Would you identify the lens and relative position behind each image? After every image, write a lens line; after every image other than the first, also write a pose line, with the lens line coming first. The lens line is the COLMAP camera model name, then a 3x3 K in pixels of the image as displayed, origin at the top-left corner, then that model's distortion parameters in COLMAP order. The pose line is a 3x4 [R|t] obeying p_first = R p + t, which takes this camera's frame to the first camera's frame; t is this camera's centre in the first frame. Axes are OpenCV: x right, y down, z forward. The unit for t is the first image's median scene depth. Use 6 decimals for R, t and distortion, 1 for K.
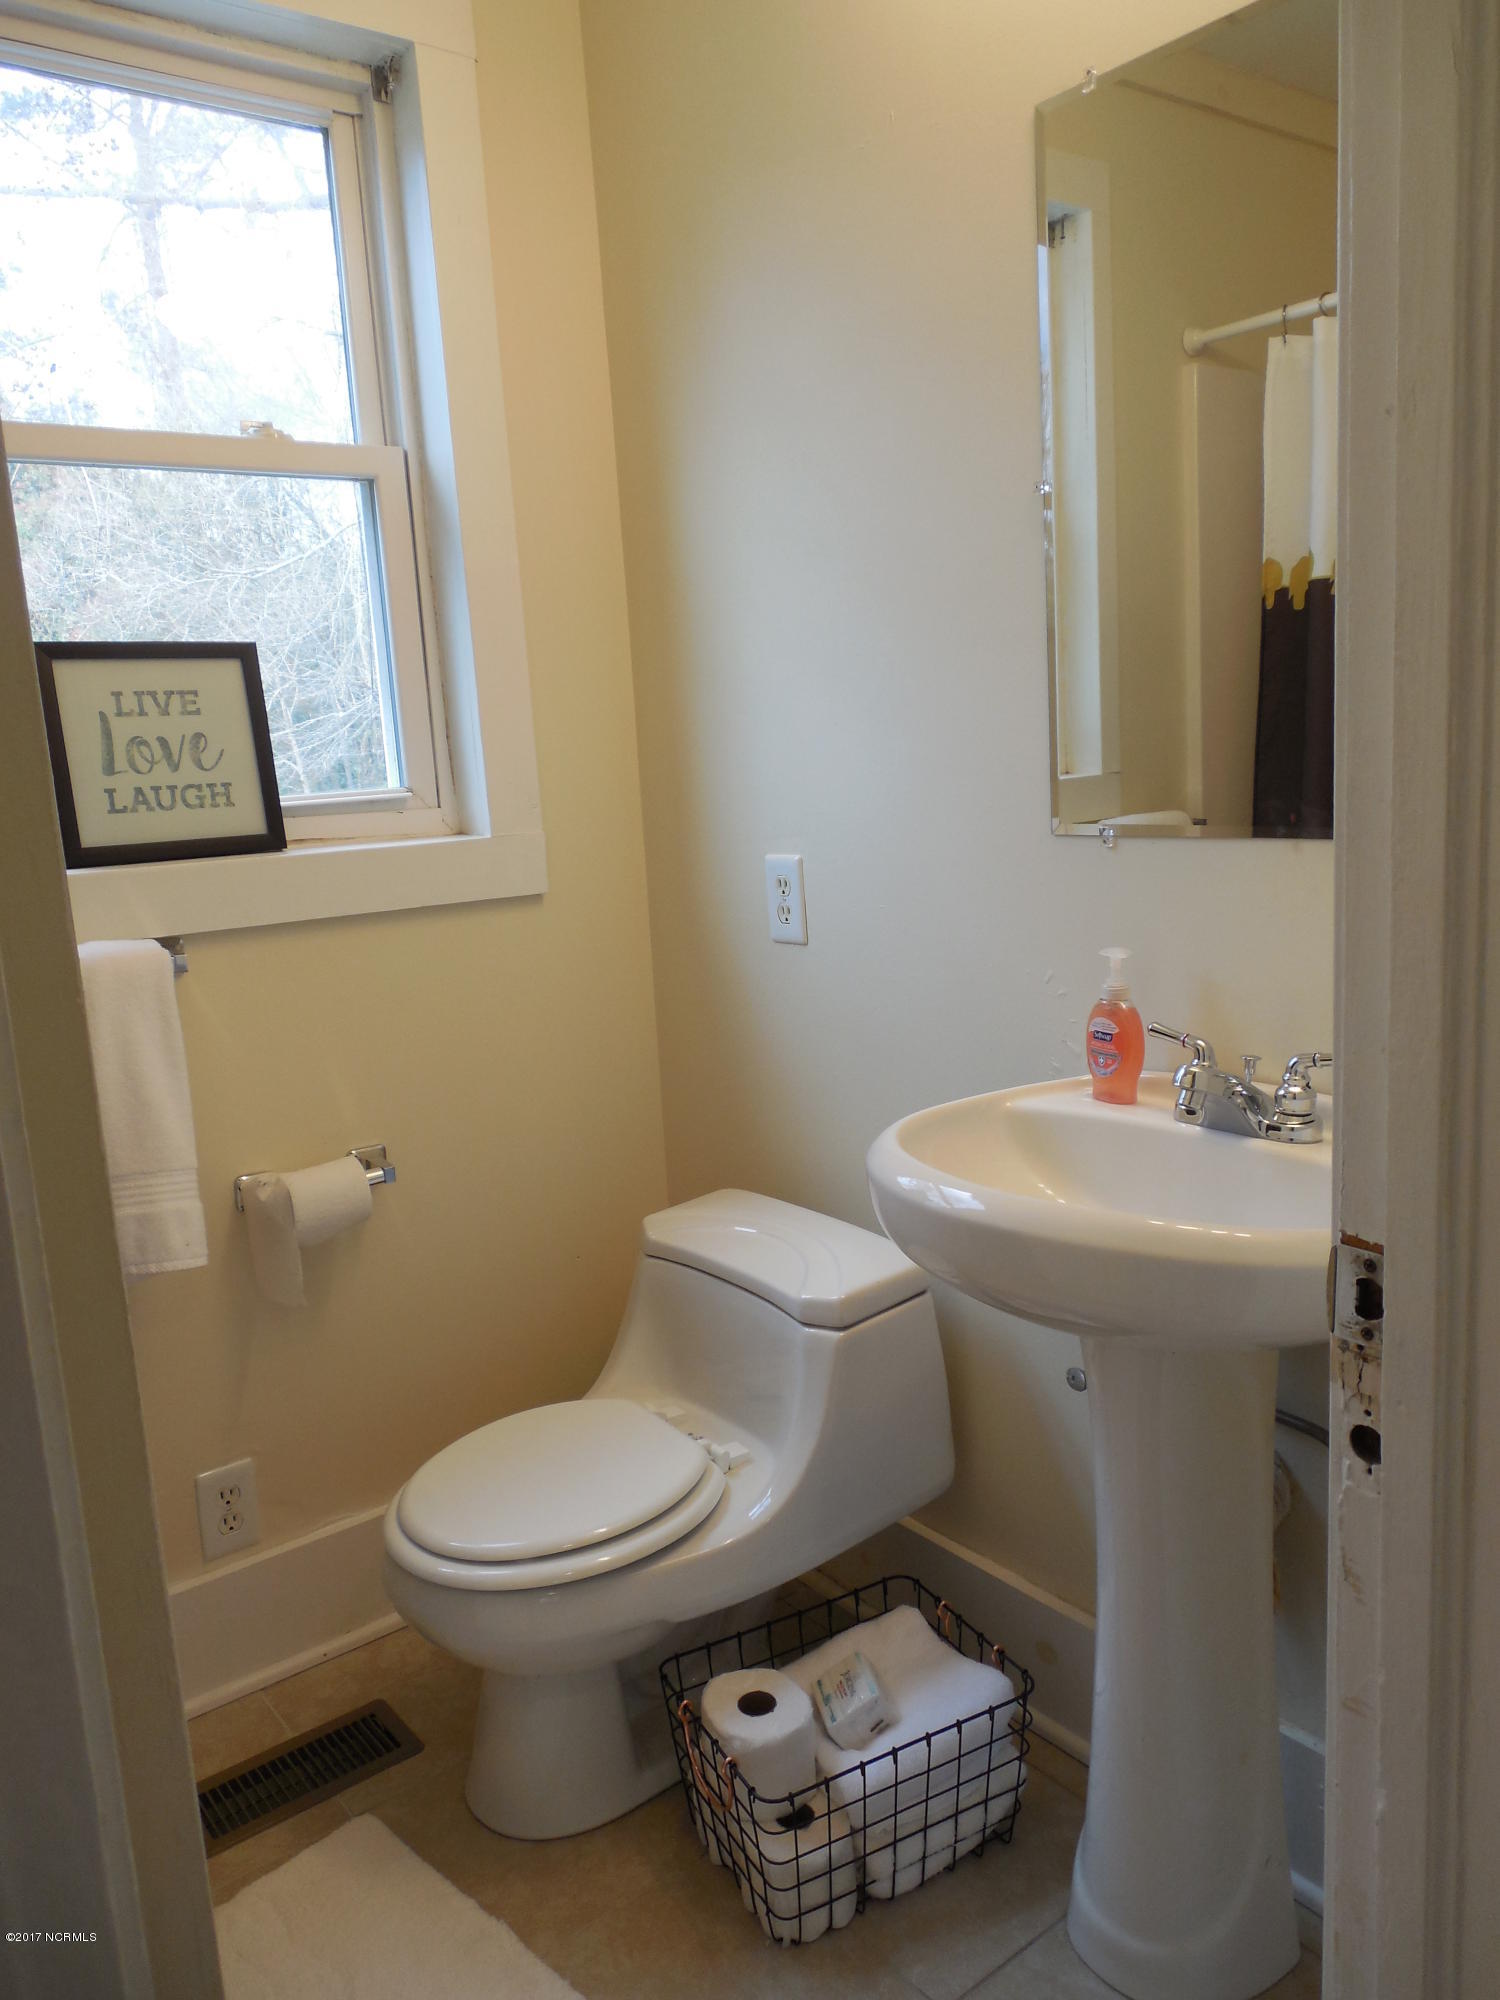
lens RADIAL K [[1510.0, 0, 774.9], [0, 1510.0, 1043.9], [0, 0, 1]] dist [0.002608, -0.002426]
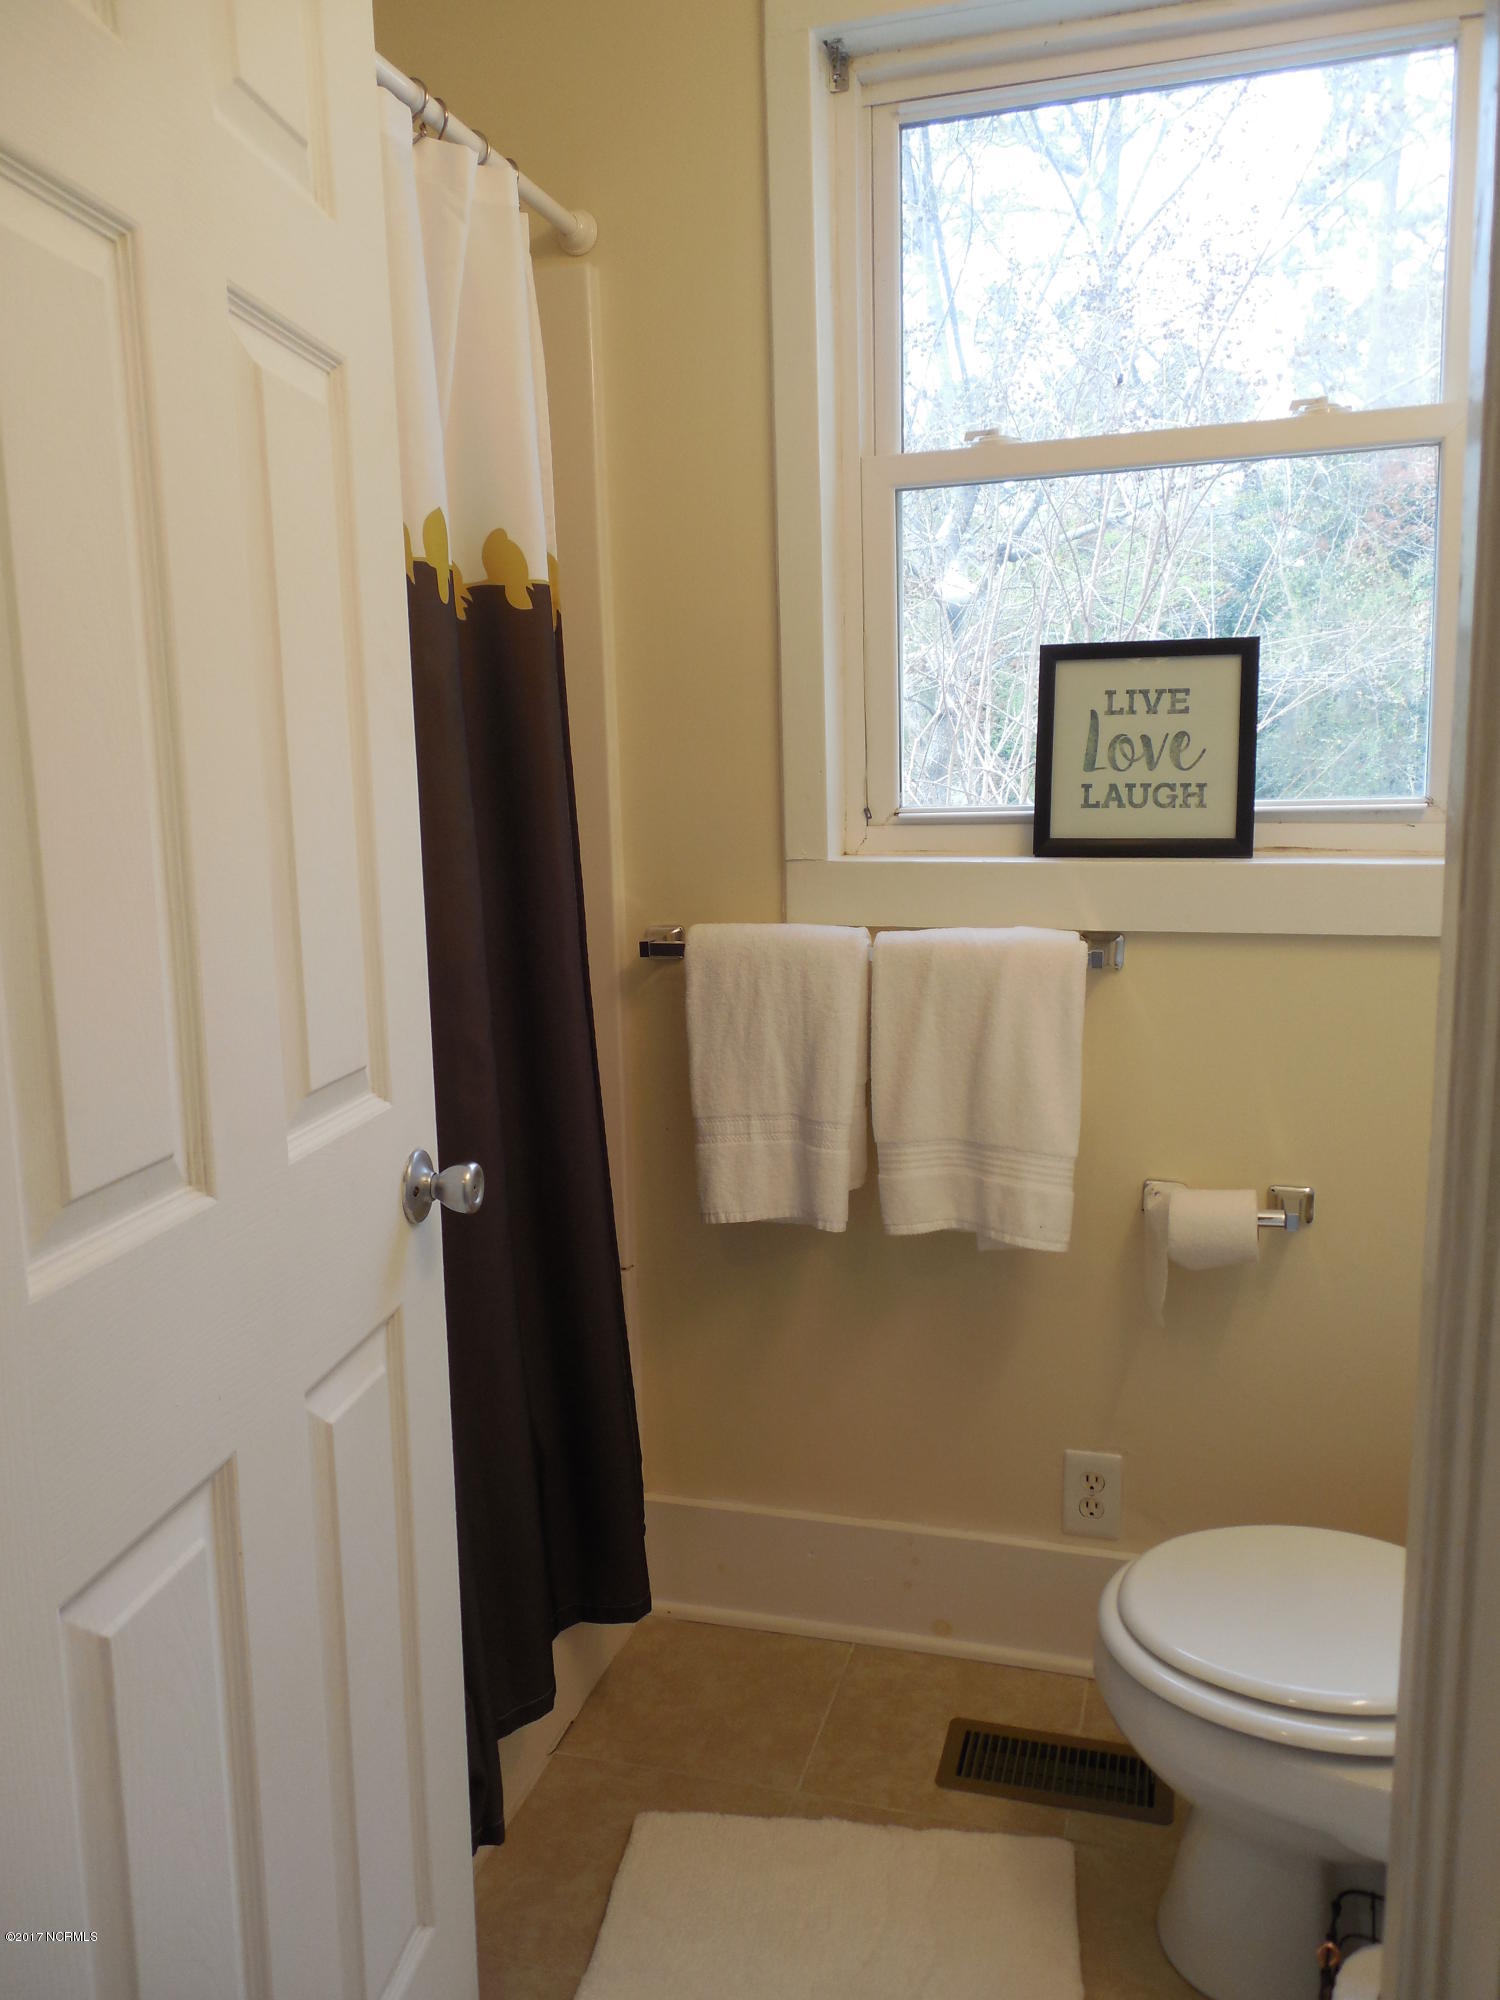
lens RADIAL K [[1510.0, 0, 774.9], [0, 1510.0, 1043.9], [0, 0, 1]] dist [0.002608, -0.002426]
pose [[0.561096, 0.189061, -0.805871, 0.305224], [-0.175728, 0.978582, 0.107227, -0.065819], [0.808883, 0.081449, 0.582301, 0.228471]]
